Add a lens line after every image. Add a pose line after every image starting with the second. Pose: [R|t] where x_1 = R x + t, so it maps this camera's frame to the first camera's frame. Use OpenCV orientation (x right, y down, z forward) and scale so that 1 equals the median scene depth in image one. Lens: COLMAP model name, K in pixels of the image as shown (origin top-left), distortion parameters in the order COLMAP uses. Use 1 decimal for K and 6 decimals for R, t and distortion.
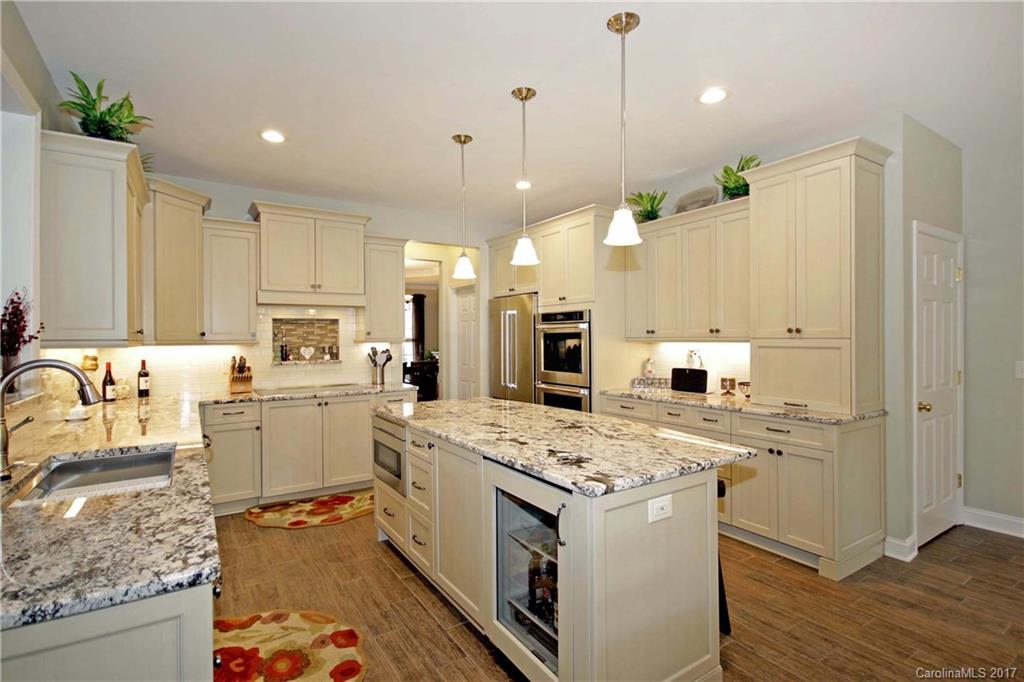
lens RADIAL K [[510.3, 0, 550.3], [0, 510.3, 340.6], [0, 0, 1]] dist [0.016493, 0.000060]
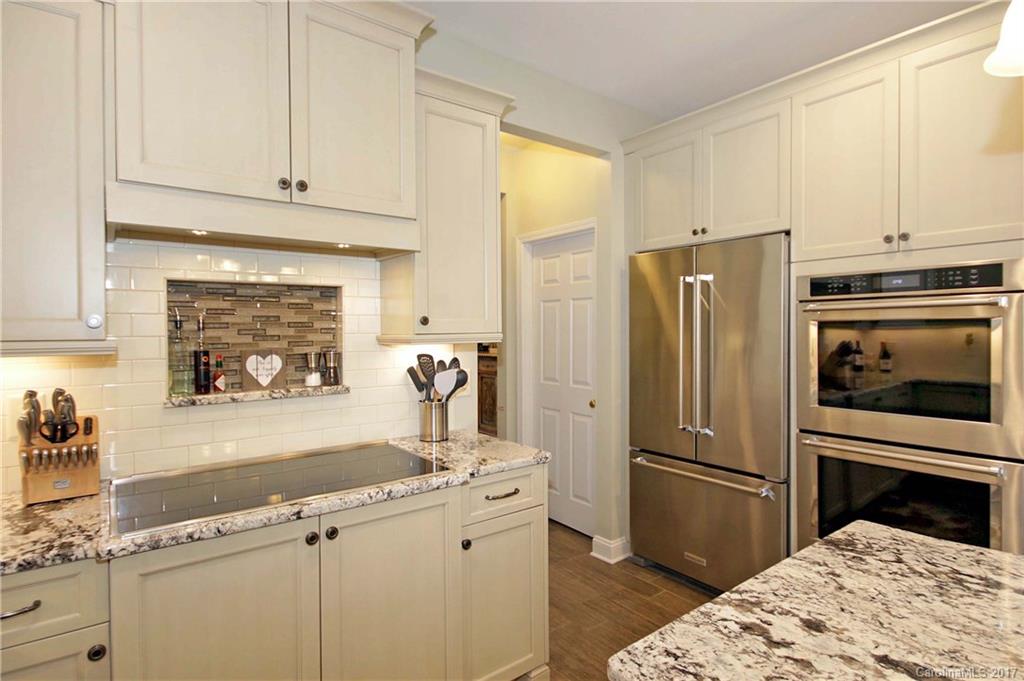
lens RADIAL K [[549.9, 0, 563.3], [0, 549.9, 338.5], [0, 0, 1]] dist [0.005974, 0.000688]
pose [[0.996839, -0.001057, 0.079437, -0.284757], [0.000350, 0.999960, 0.008909, -0.004092], [-0.079444, -0.008853, 0.996800, 0.571691]]
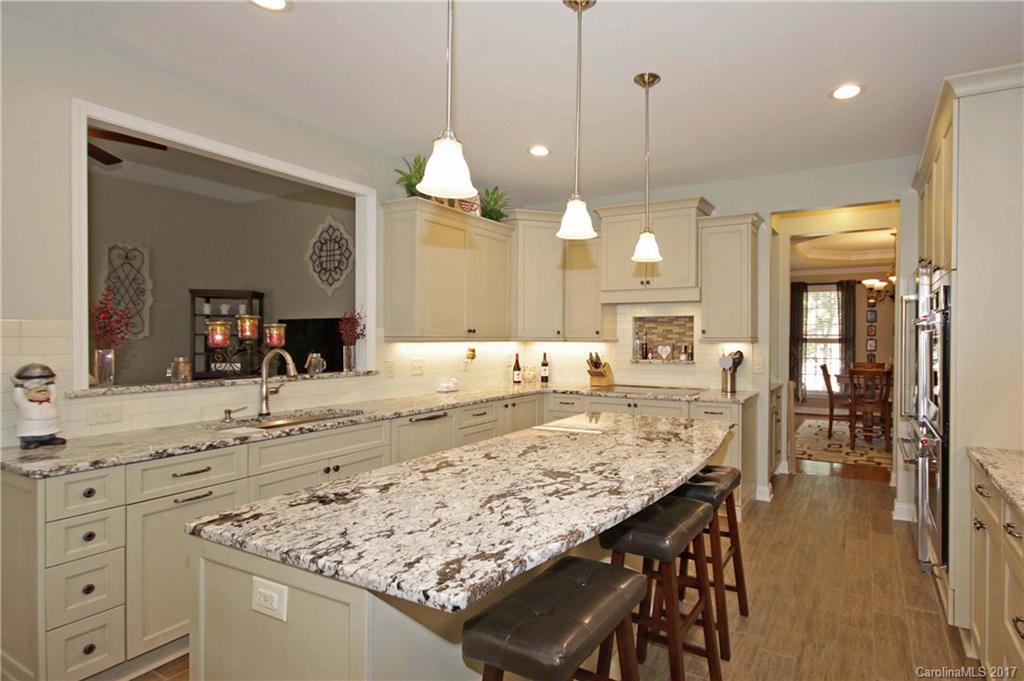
lens RADIAL K [[549.9, 0, 563.3], [0, 549.9, 338.5], [0, 0, 1]] dist [0.005974, 0.000688]
pose [[0.436097, 0.010352, -0.899840, 0.381796], [-0.010913, 0.999921, 0.006214, -0.005695], [0.899833, 0.007110, 0.436176, 0.386435]]
